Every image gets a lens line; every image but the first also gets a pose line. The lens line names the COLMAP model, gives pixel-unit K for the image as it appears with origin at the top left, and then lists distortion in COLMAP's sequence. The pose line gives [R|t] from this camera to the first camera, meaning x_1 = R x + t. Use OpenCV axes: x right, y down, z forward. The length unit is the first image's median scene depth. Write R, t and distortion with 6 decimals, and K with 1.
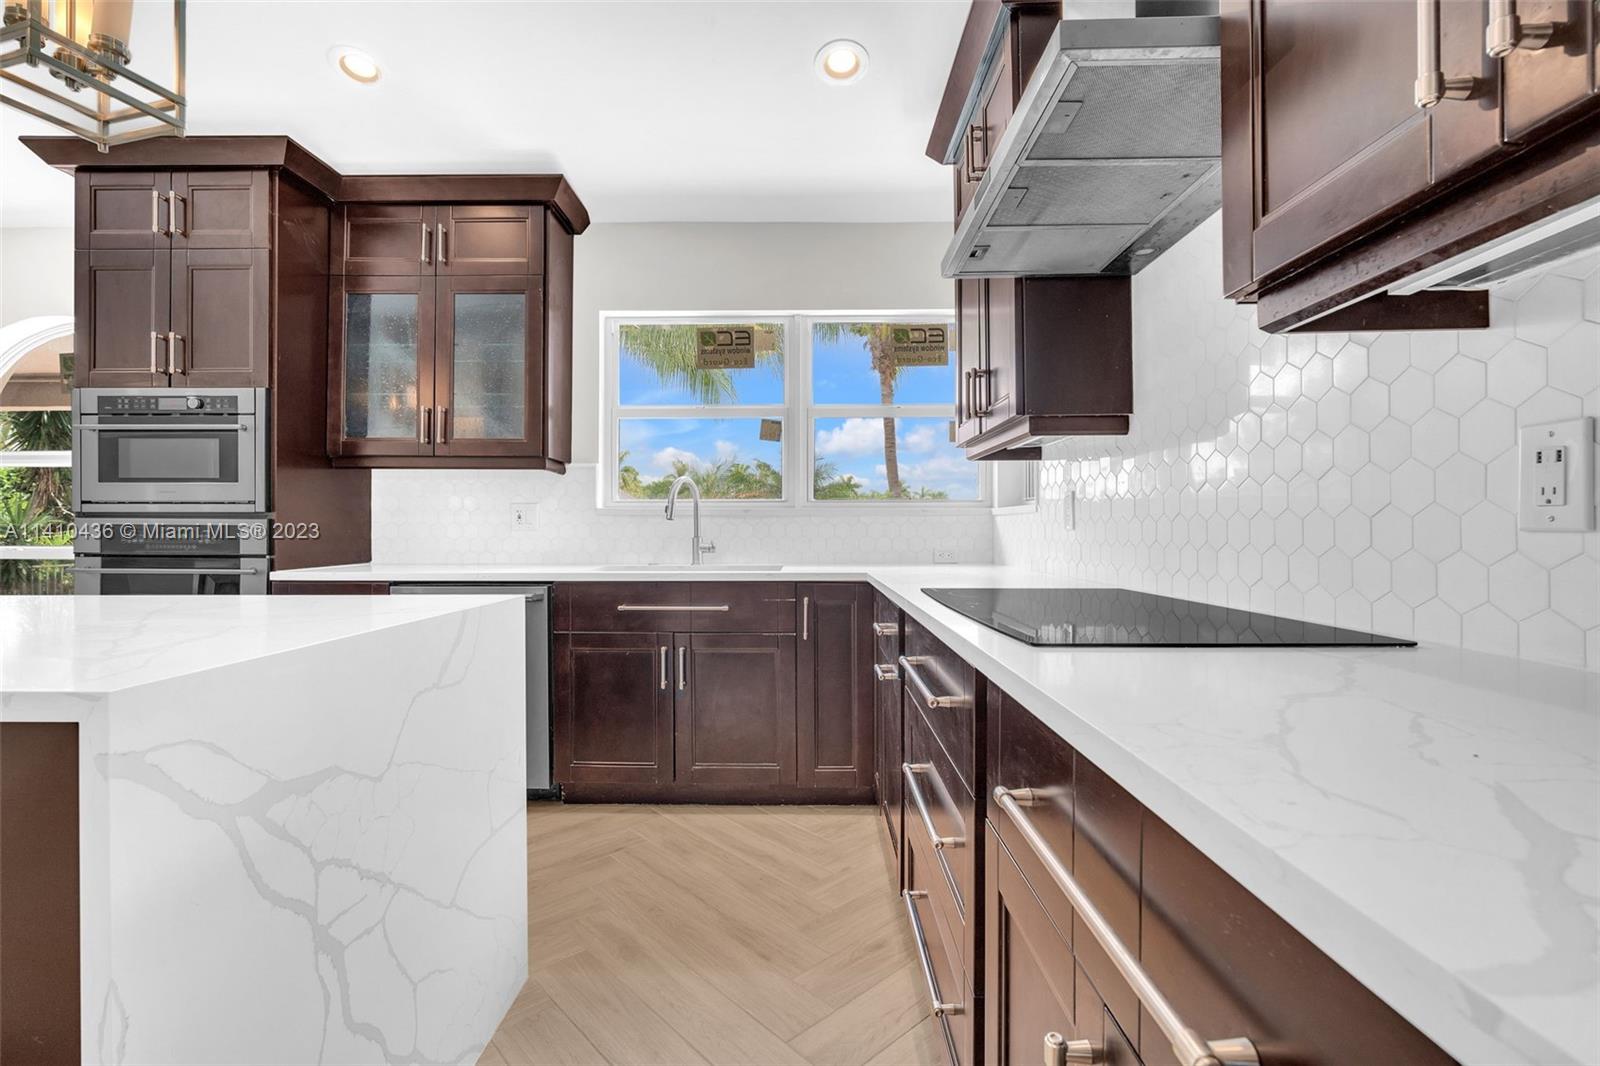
lens RADIAL K [[721.0, 0, 800.0], [0, 721.0, 533.0], [0, 0, 1]] dist [-0.018752, 0.006735]
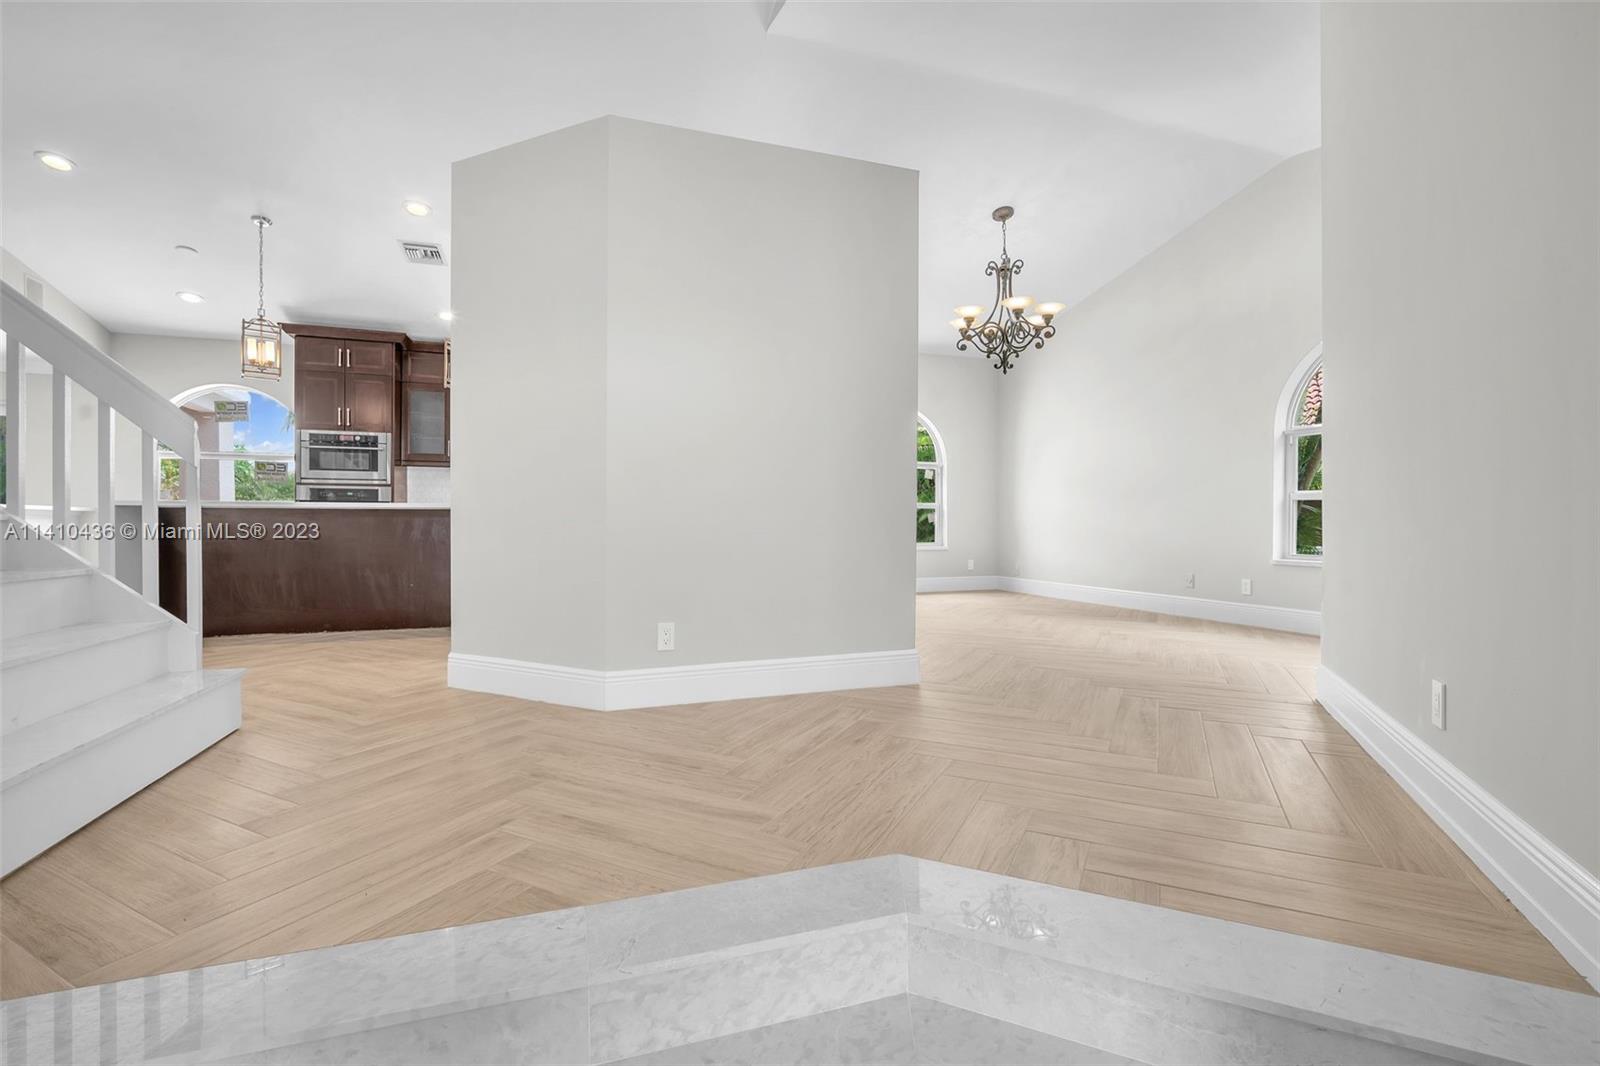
lens RADIAL K [[684.2, 0, 793.9], [0, 684.2, 533.3], [0, 0, 1]] dist [-0.002455, -0.000453]
pose [[0.945683, -0.002160, 0.325083, -0.205580], [-0.000311, 0.999971, 0.007550, 0.122216], [-0.325090, -0.007241, 0.945655, -1.675212]]
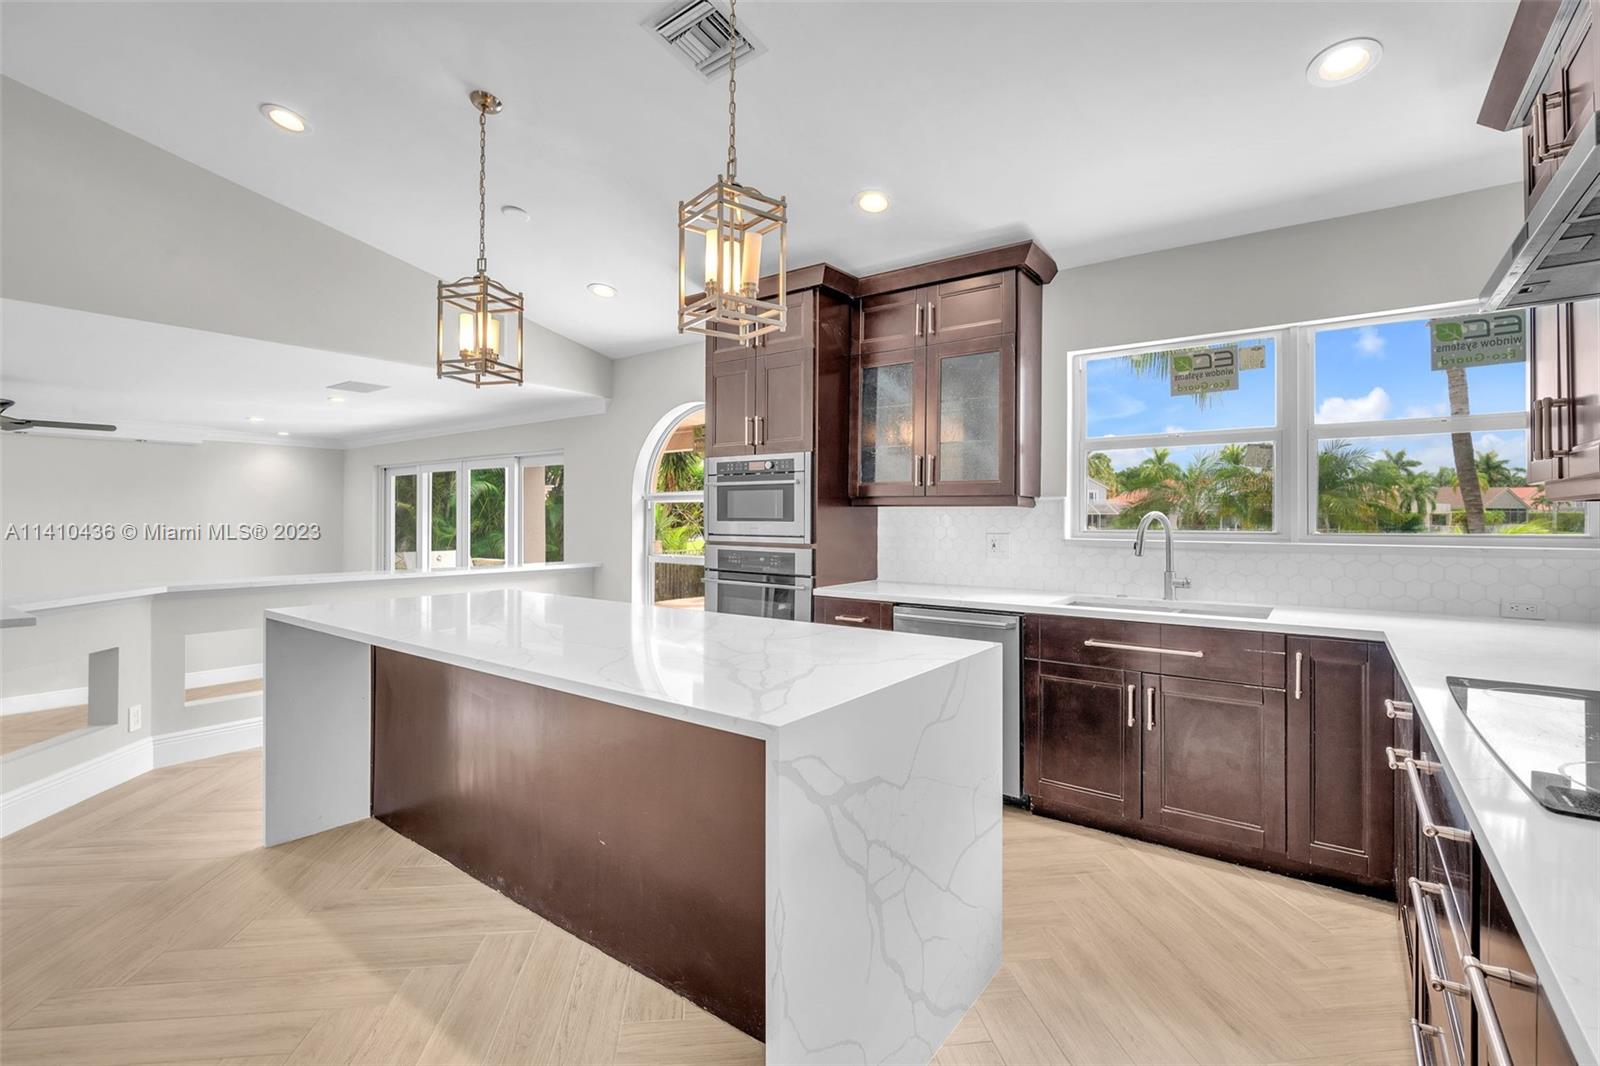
lens RADIAL K [[719.4, 0, 798.0], [0, 719.4, 518.2], [0, 0, 1]] dist [-0.007292, 0.000538]
pose [[0.807276, 0.000663, -0.590173, 0.030887], [-0.003299, 0.999989, -0.003390, -0.073321], [0.590165, 0.004684, 0.807269, -0.106018]]
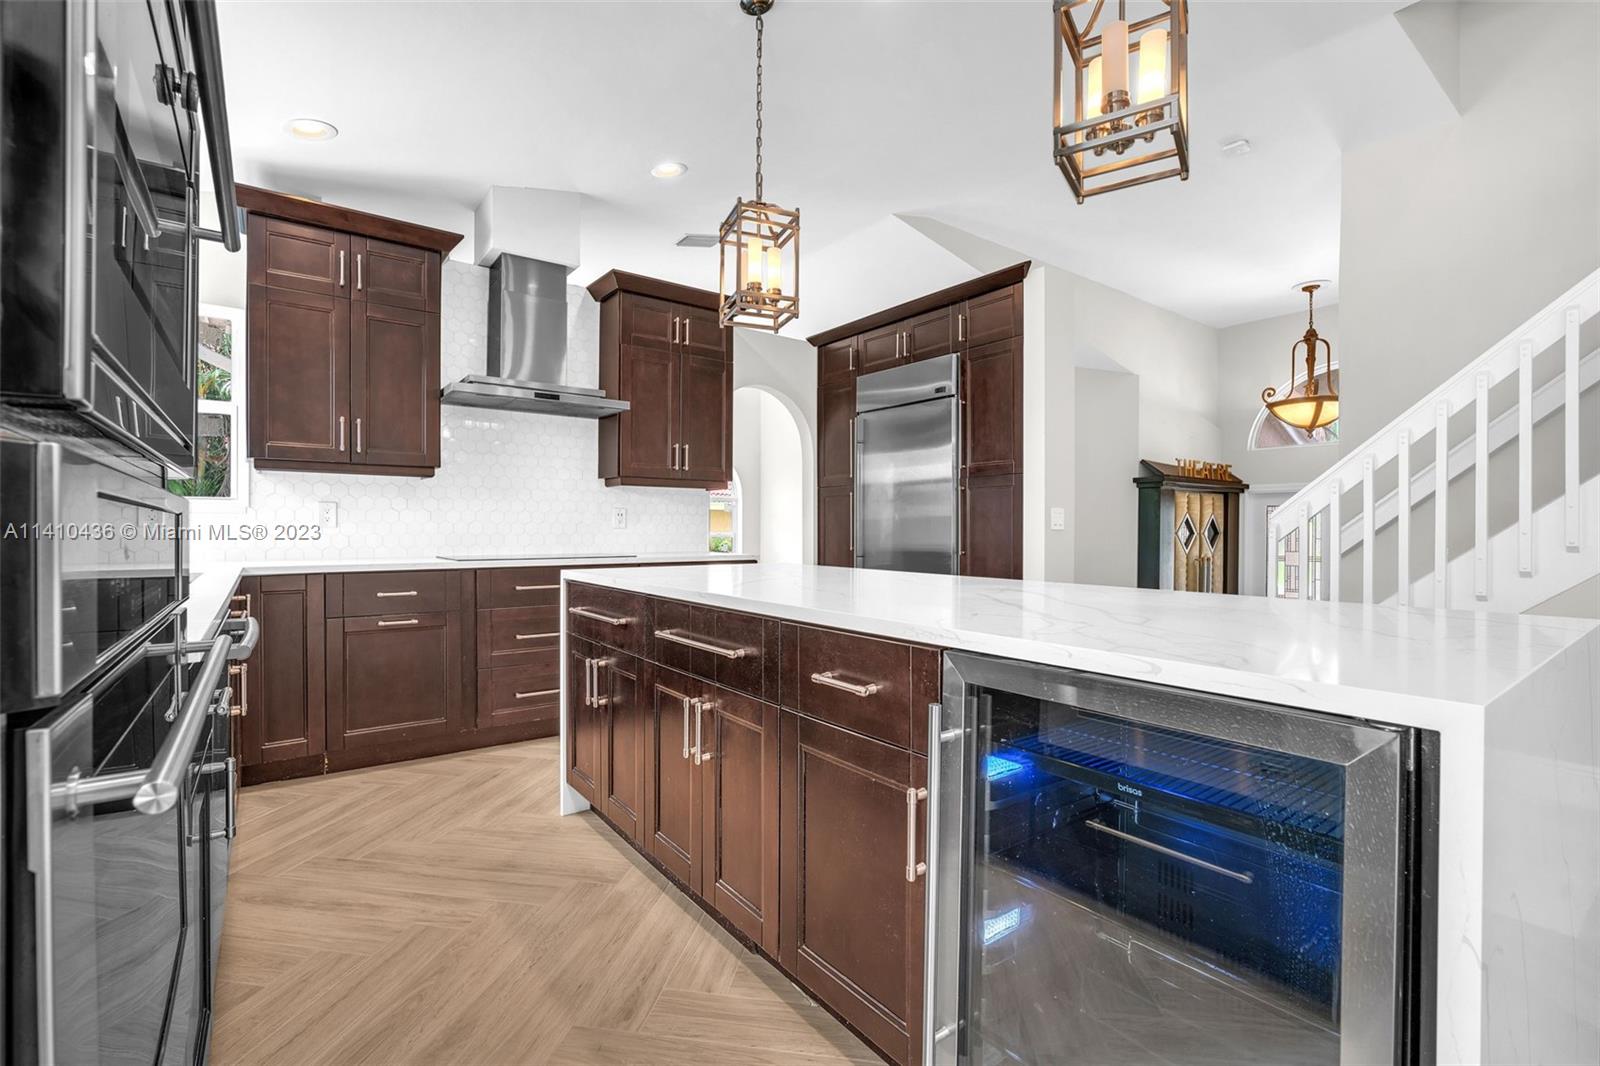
lens RADIAL K [[704.3, 0, 800.0], [0, 704.3, 533.0], [0, 0, 1]] dist [-0.002454, 0.000526]
pose [[-0.613234, -0.007886, 0.789862, -1.188827], [-0.001843, 0.999962, 0.008553, -0.004901], [-0.789899, 0.003789, -0.613225, 0.948150]]
